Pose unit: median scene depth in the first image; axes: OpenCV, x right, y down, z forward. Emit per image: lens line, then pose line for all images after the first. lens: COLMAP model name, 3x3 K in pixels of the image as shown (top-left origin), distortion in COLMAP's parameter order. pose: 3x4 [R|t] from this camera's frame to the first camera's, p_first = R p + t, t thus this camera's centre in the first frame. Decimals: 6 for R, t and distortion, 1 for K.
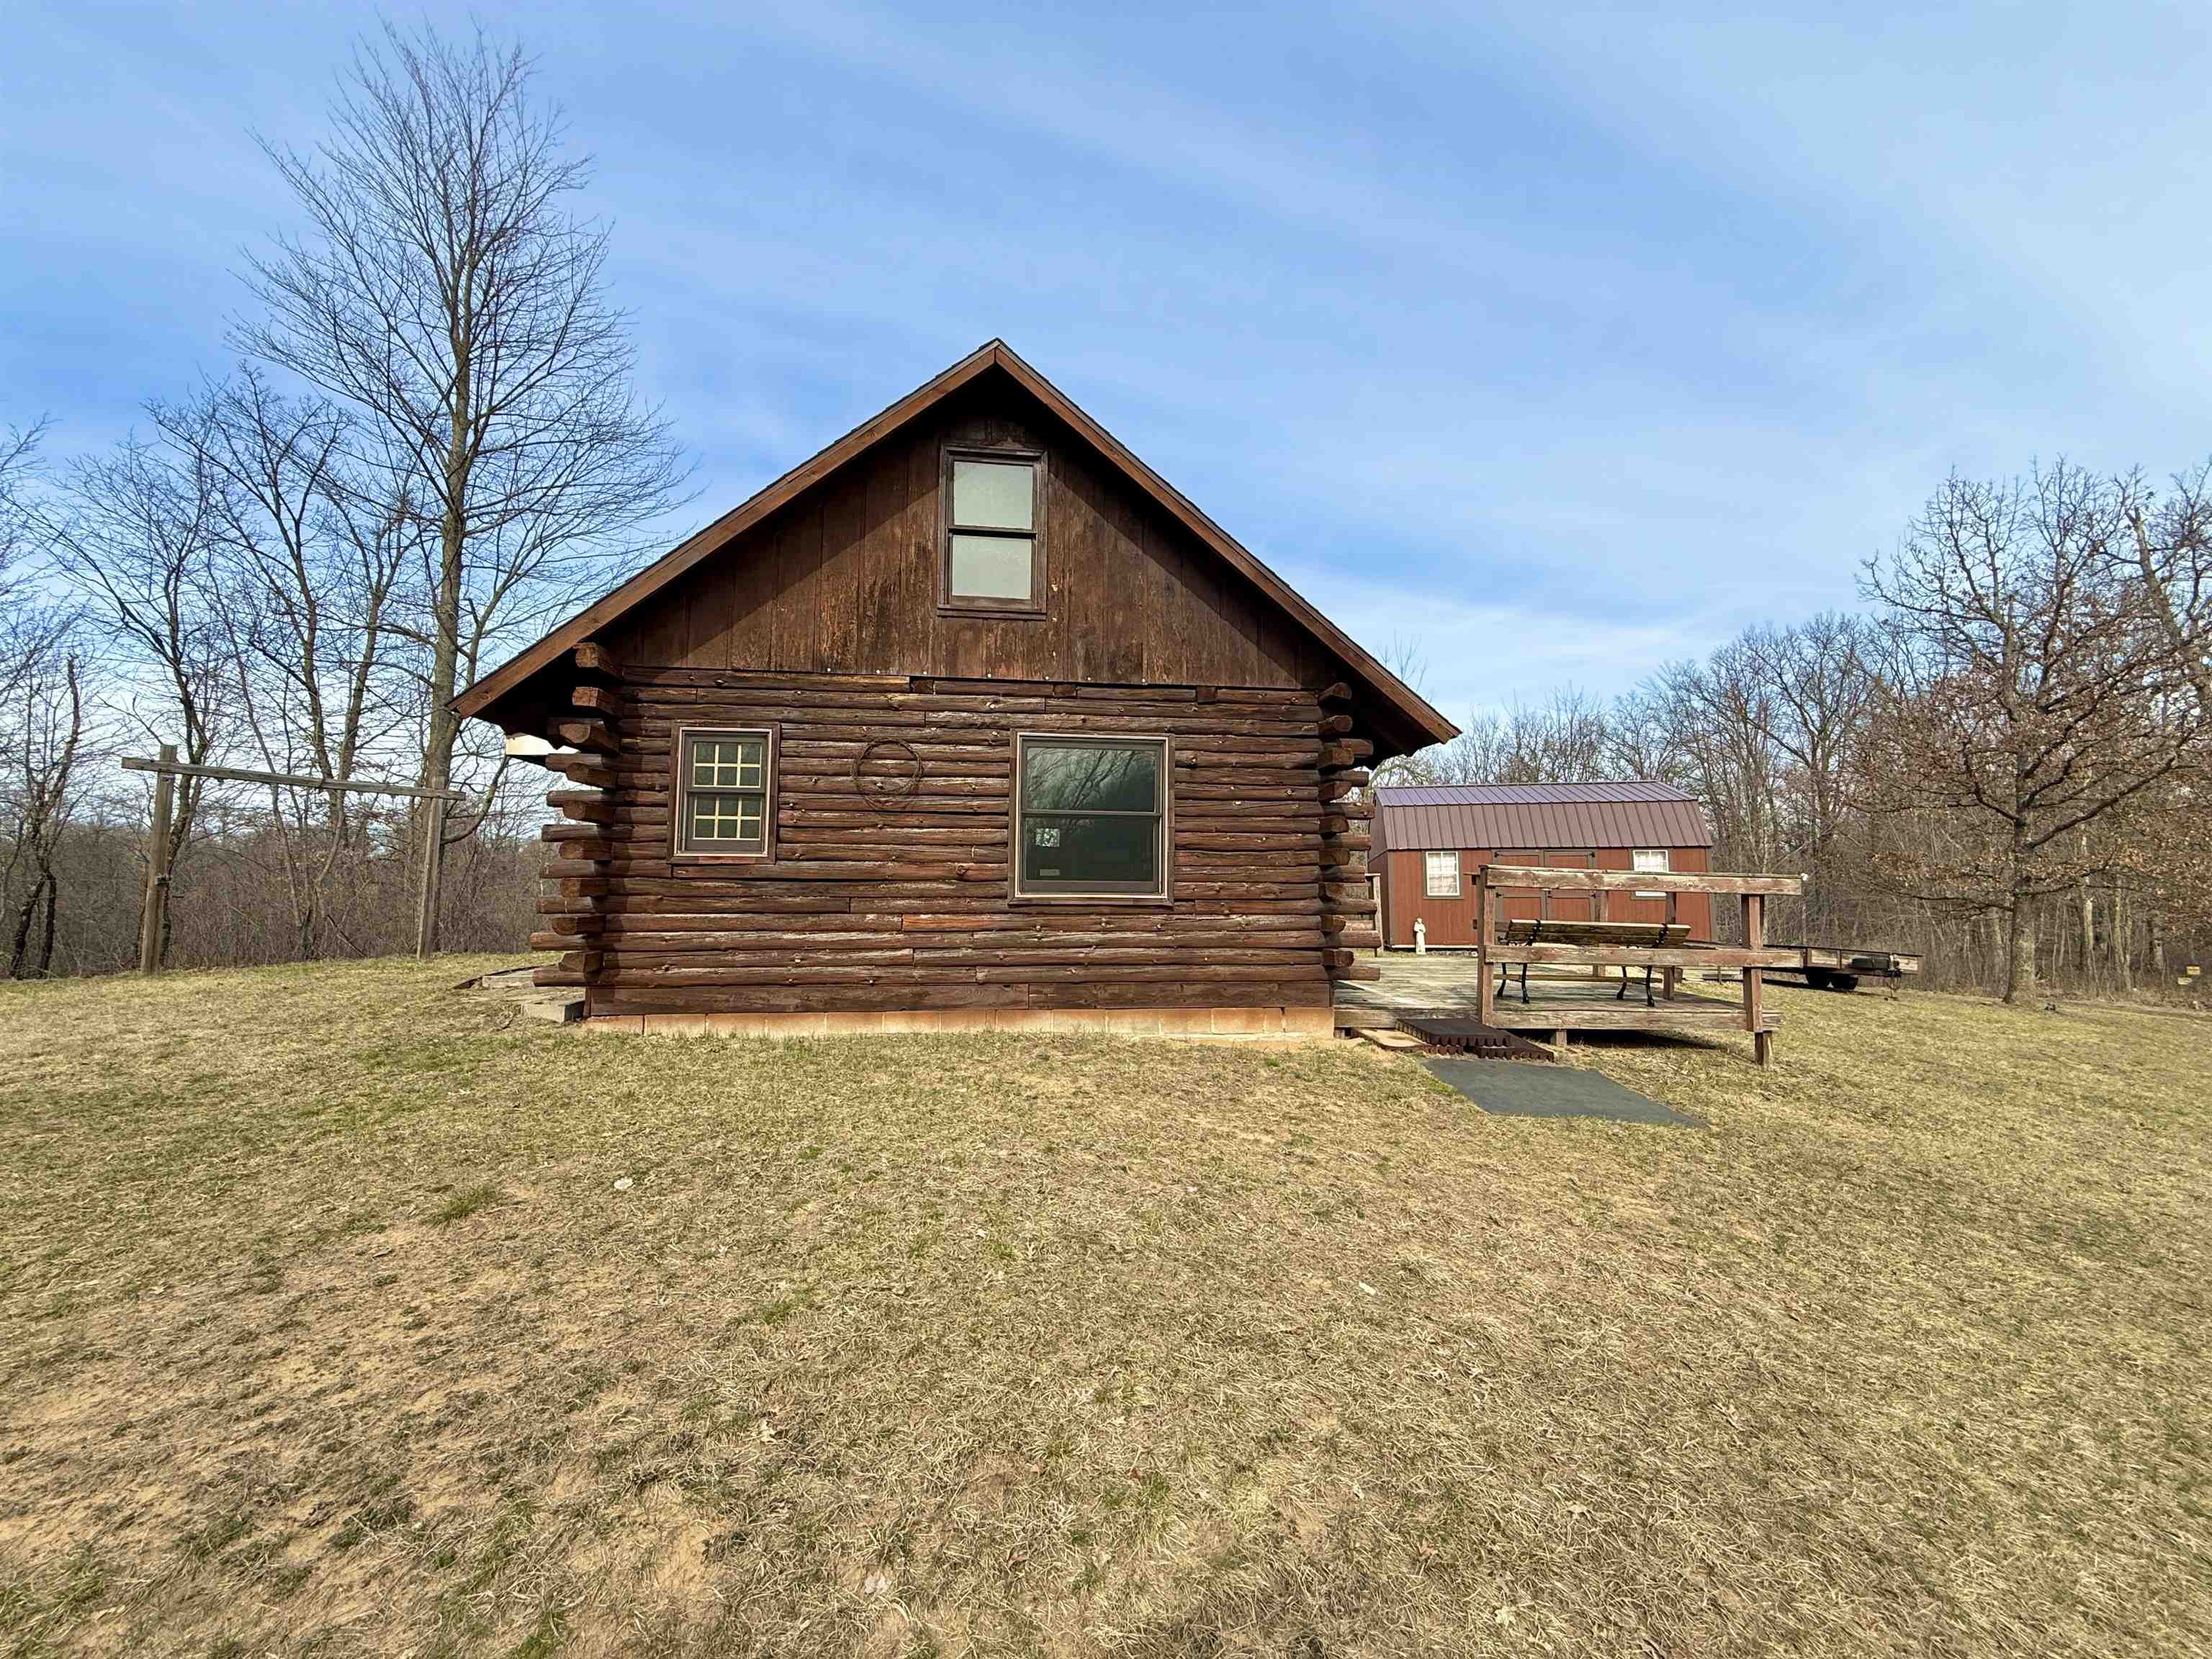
lens RADIAL K [[881.3, 0, 1100.0], [0, 881.3, 828.8], [0, 0, 1]] dist [0.001224, 0.000274]
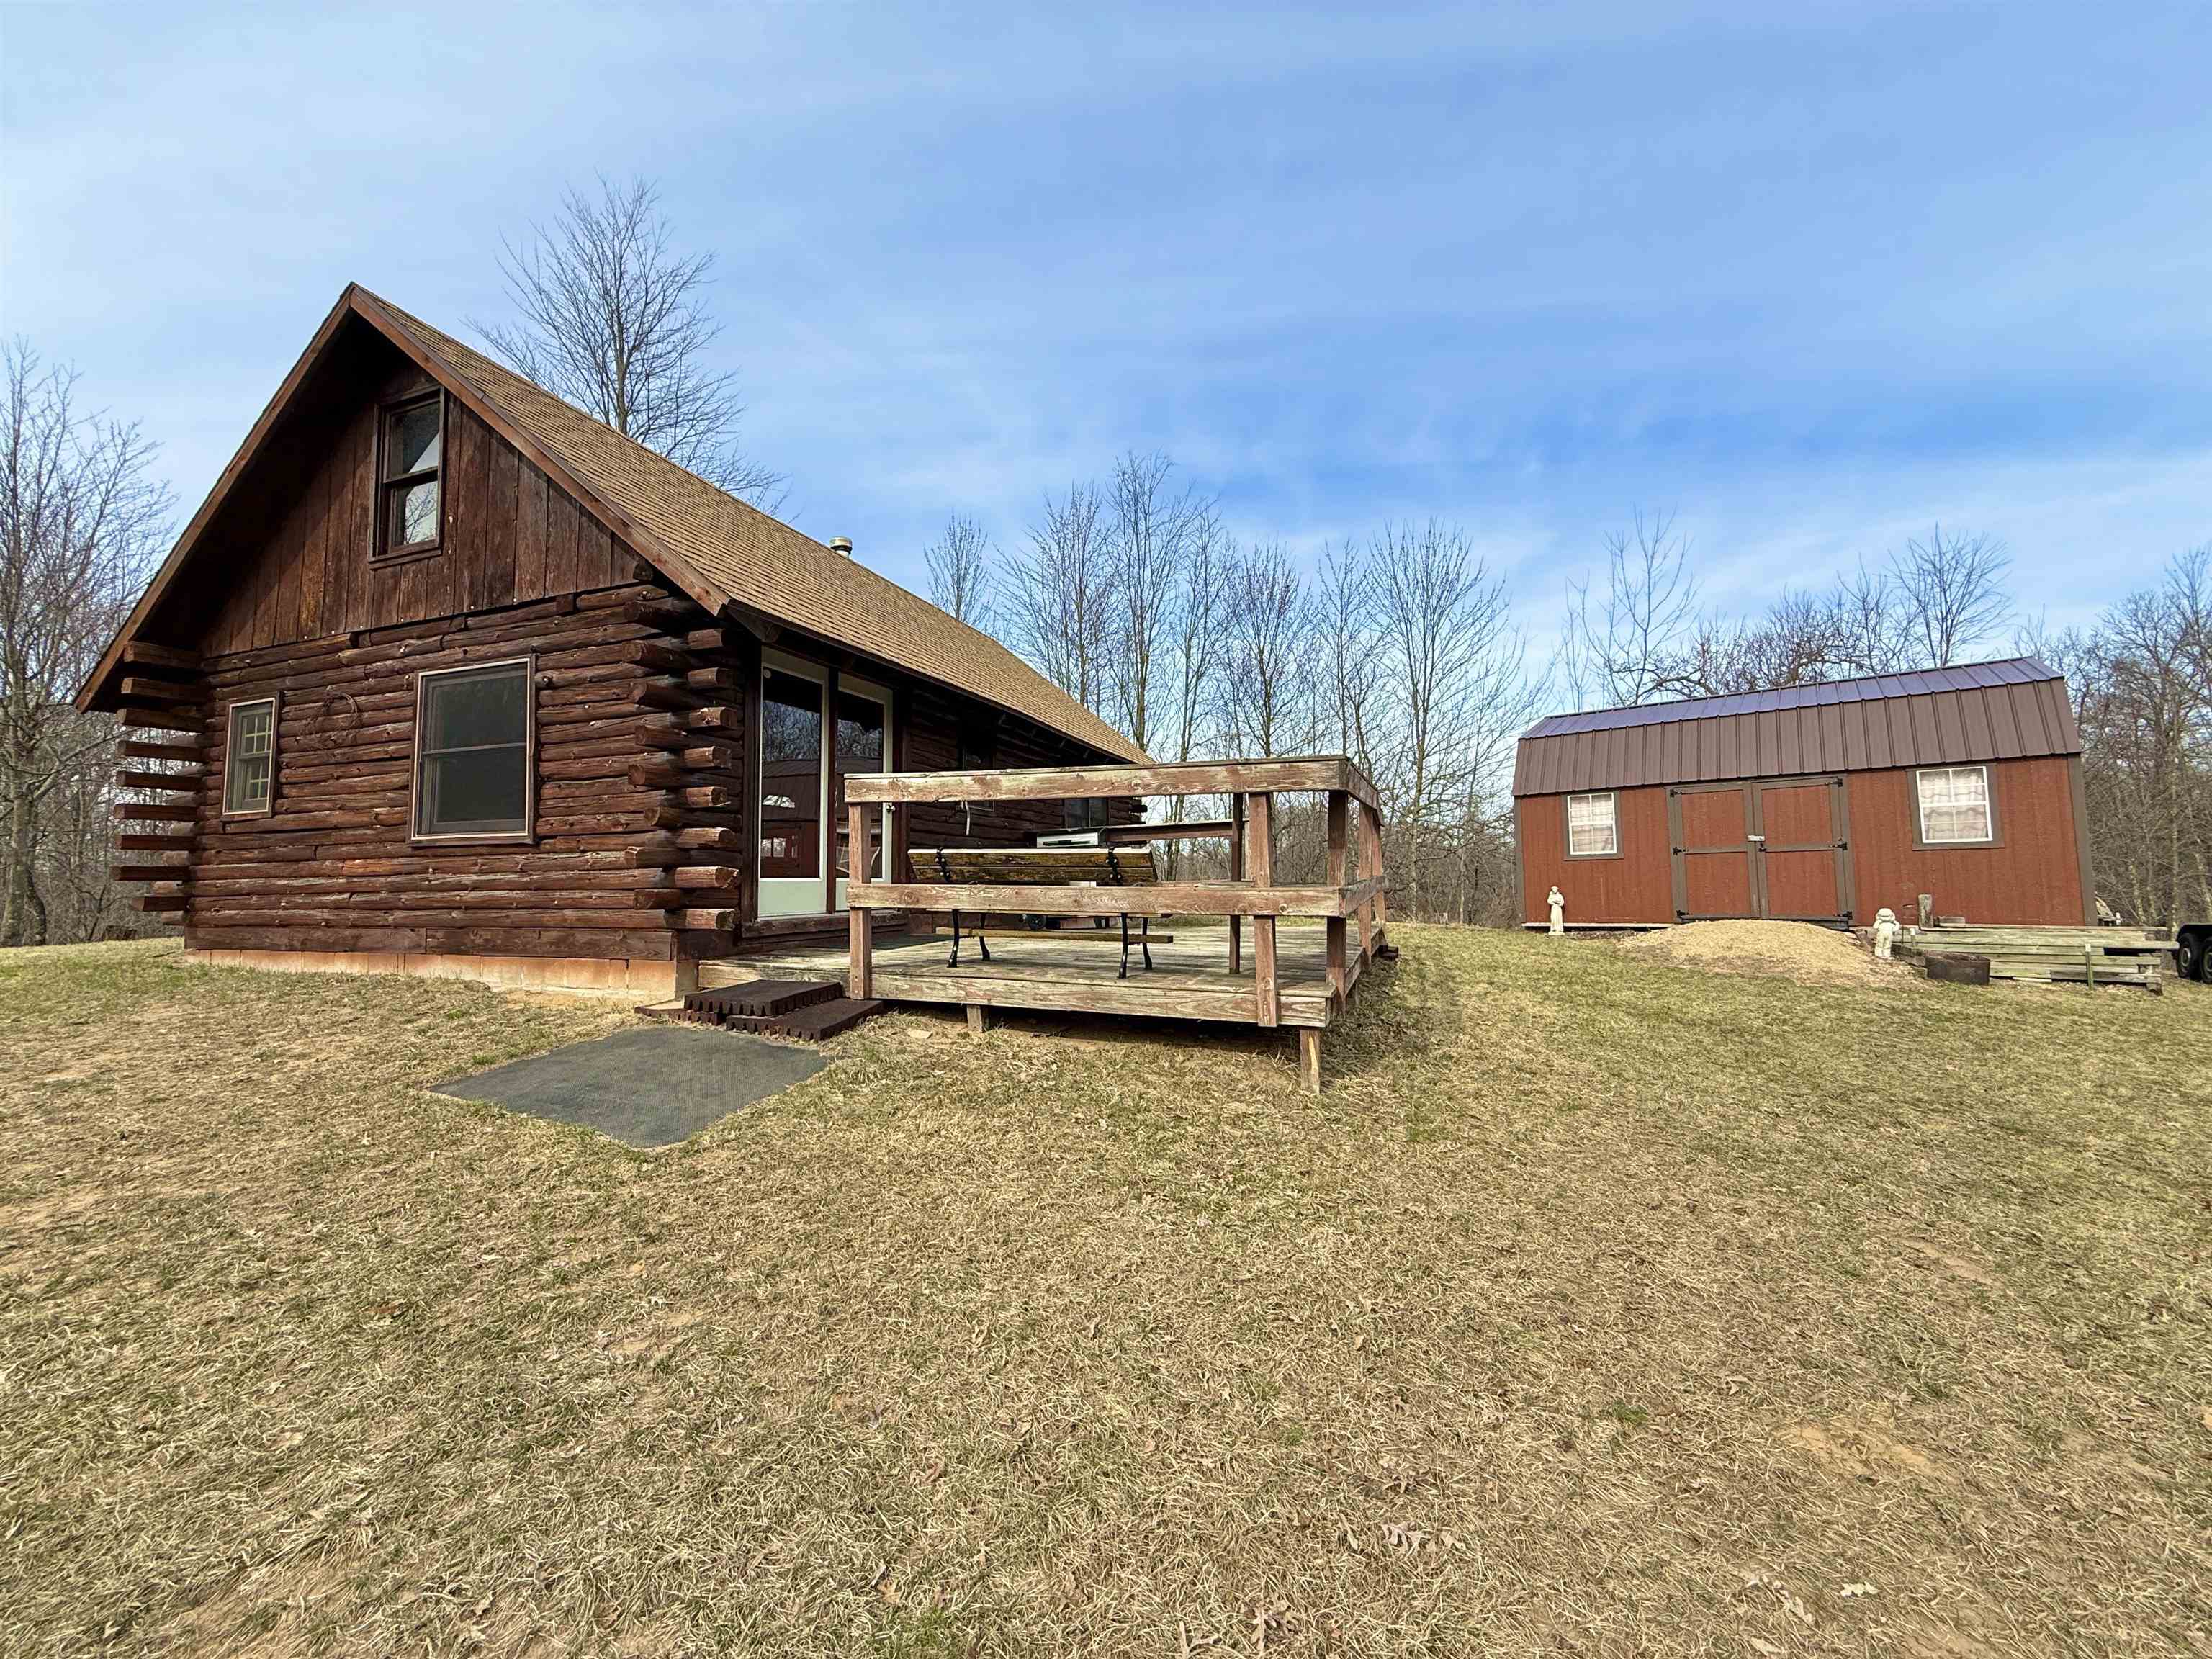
lens RADIAL K [[881.3, 0, 1100.0], [0, 881.3, 828.8], [0, 0, 1]] dist [0.001224, 0.000274]
pose [[0.881320, -0.046899, -0.470187, 1.019839], [0.049808, 0.998739, -0.006259, 0.106951], [0.469888, -0.017903, 0.882545, 0.476937]]
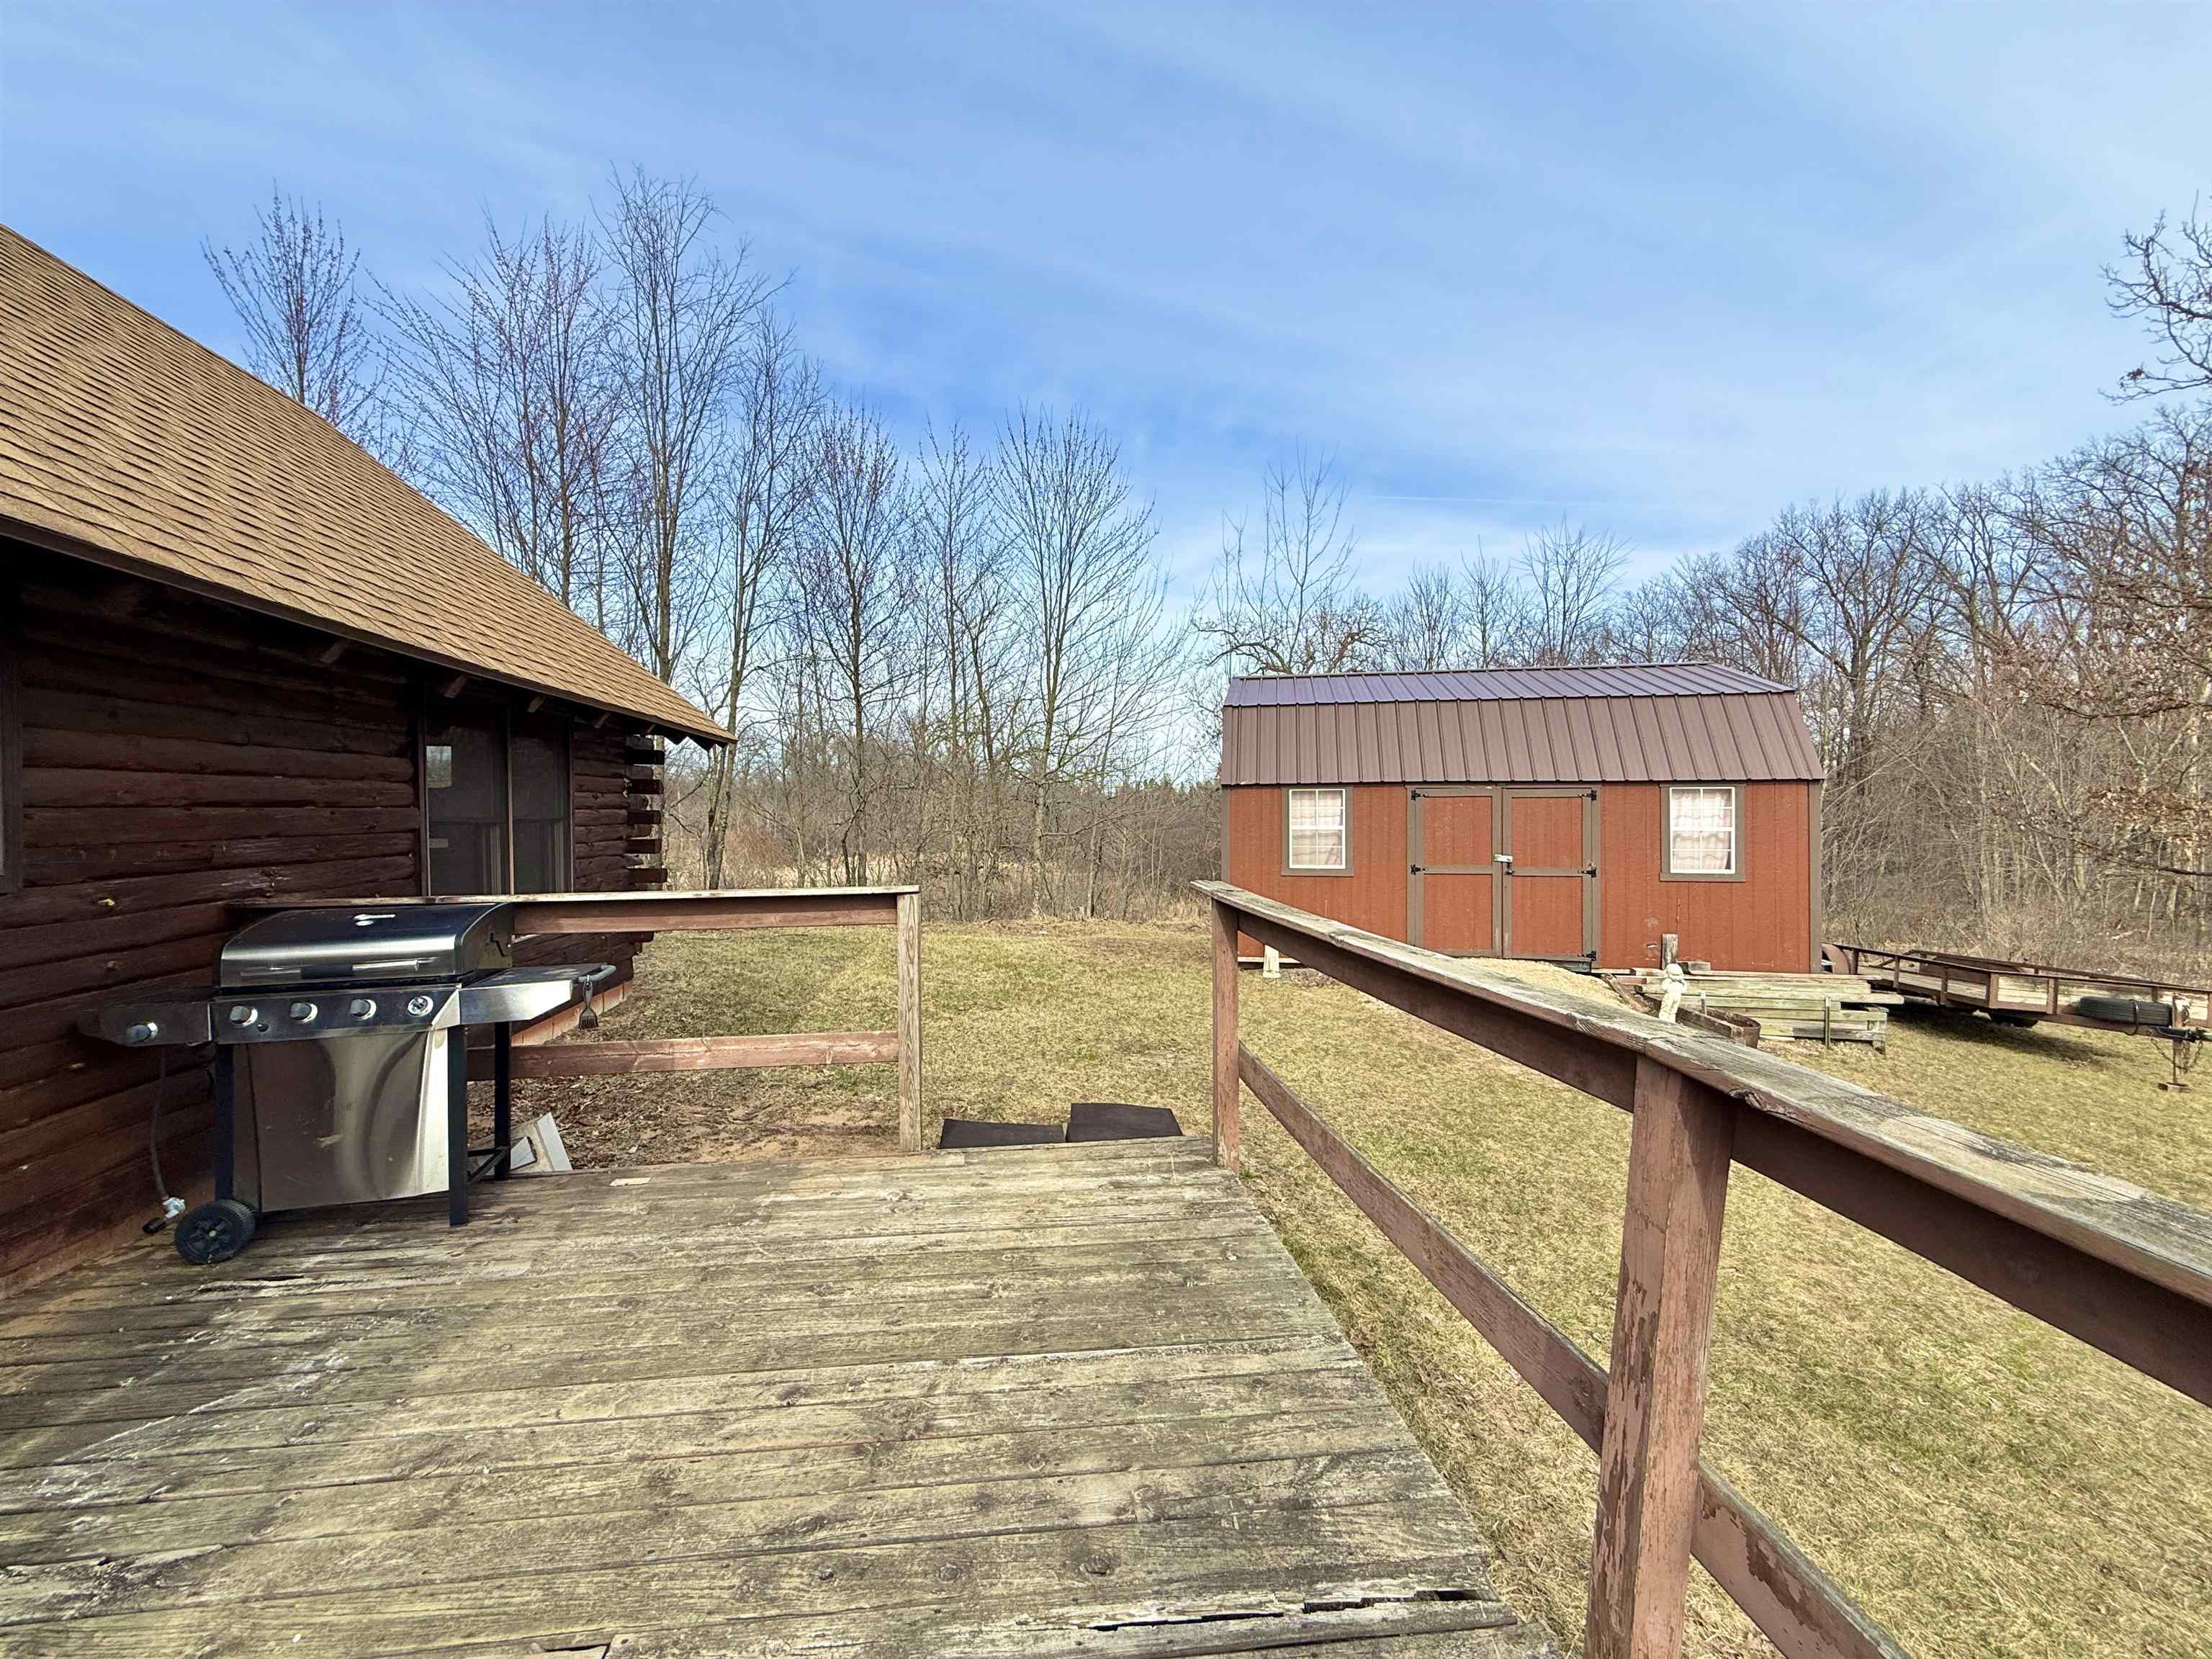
lens RADIAL K [[881.3, 0, 1100.0], [0, 881.3, 828.8], [0, 0, 1]] dist [0.001224, 0.000274]
pose [[0.999988, -0.002135, 0.004337, 0.689885], [0.001744, 0.996087, 0.088355, 0.005971], [-0.004509, -0.088347, 0.996080, 1.254498]]
